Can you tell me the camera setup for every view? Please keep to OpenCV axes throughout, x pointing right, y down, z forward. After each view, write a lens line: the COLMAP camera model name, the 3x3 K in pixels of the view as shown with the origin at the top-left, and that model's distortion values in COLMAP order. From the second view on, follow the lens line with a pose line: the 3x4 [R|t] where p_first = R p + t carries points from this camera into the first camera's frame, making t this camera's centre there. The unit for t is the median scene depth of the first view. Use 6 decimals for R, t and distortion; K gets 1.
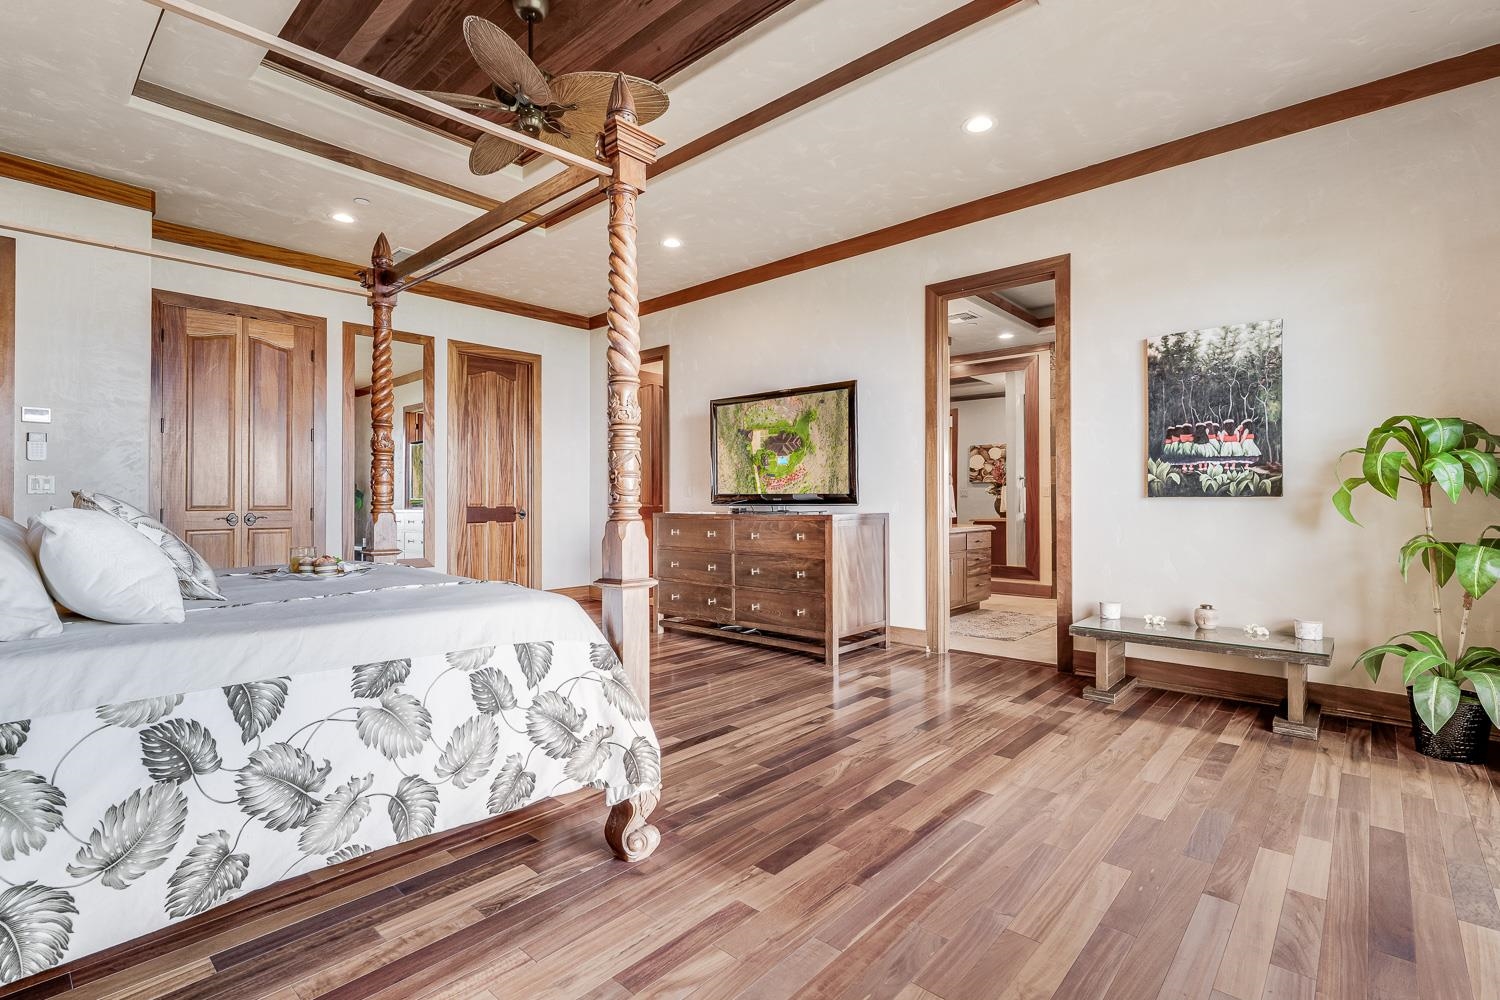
lens RADIAL K [[690.8, 0, 746.5], [0, 690.8, 499.3], [0, 0, 1]] dist [-0.000986, -0.000224]
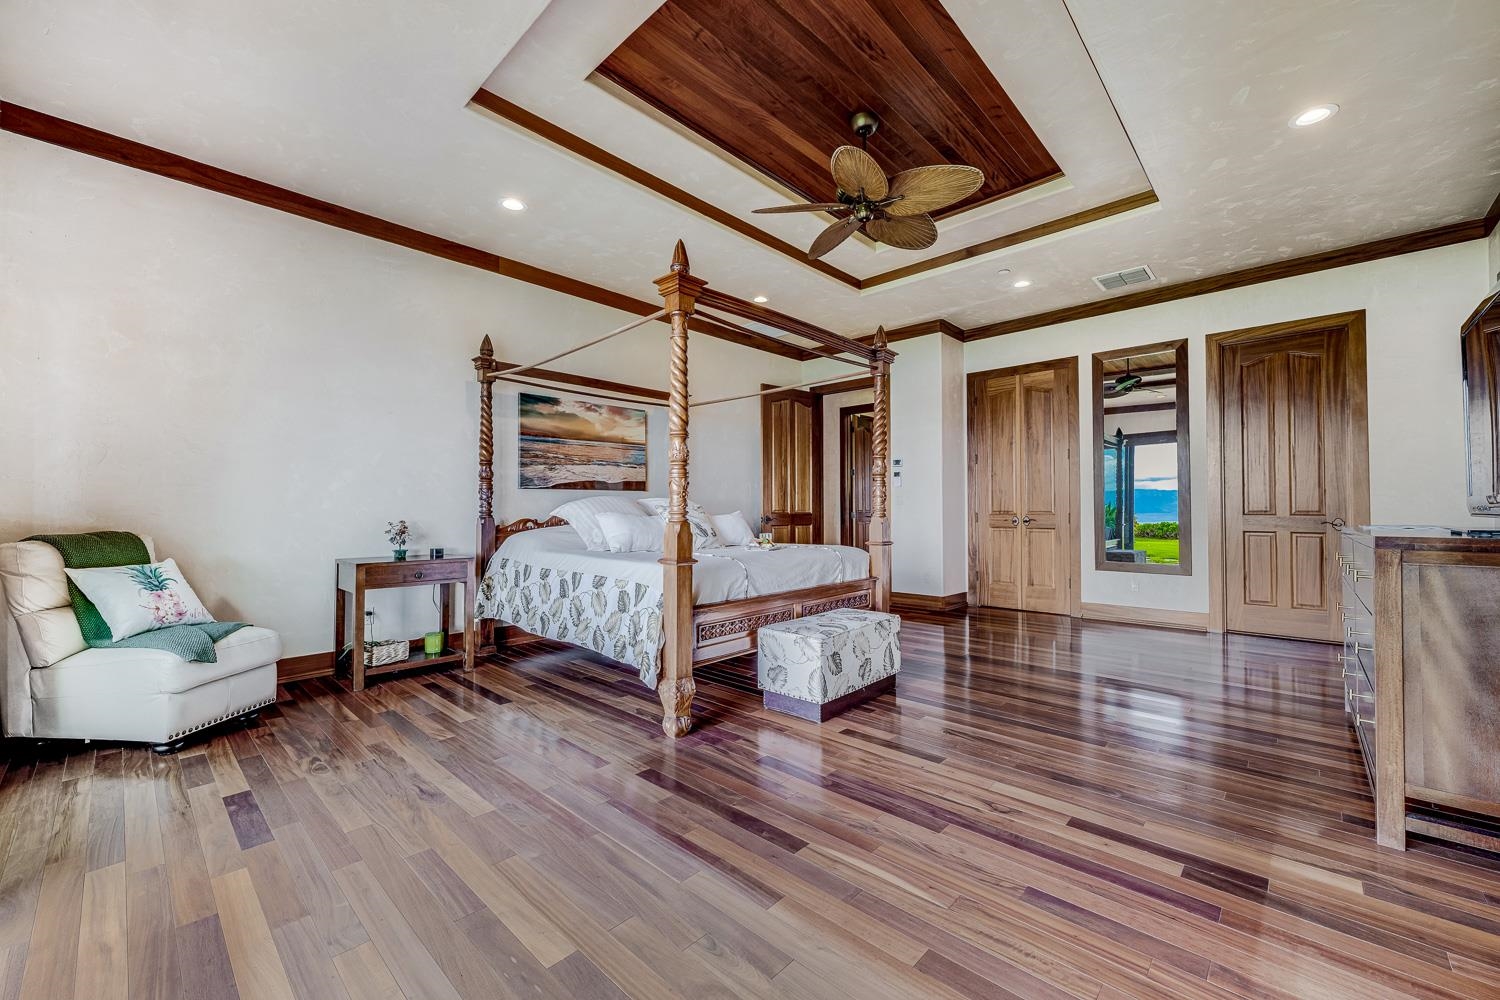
lens RADIAL K [[598.6, 0, 744.7], [0, 598.6, 501.3], [0, 0, 1]] dist [-0.002768, -0.000127]
pose [[-0.022101, -0.011073, -0.999694, 0.798867], [0.005635, 0.999921, -0.011201, 0.000310], [0.999740, -0.005881, -0.022037, 0.793179]]
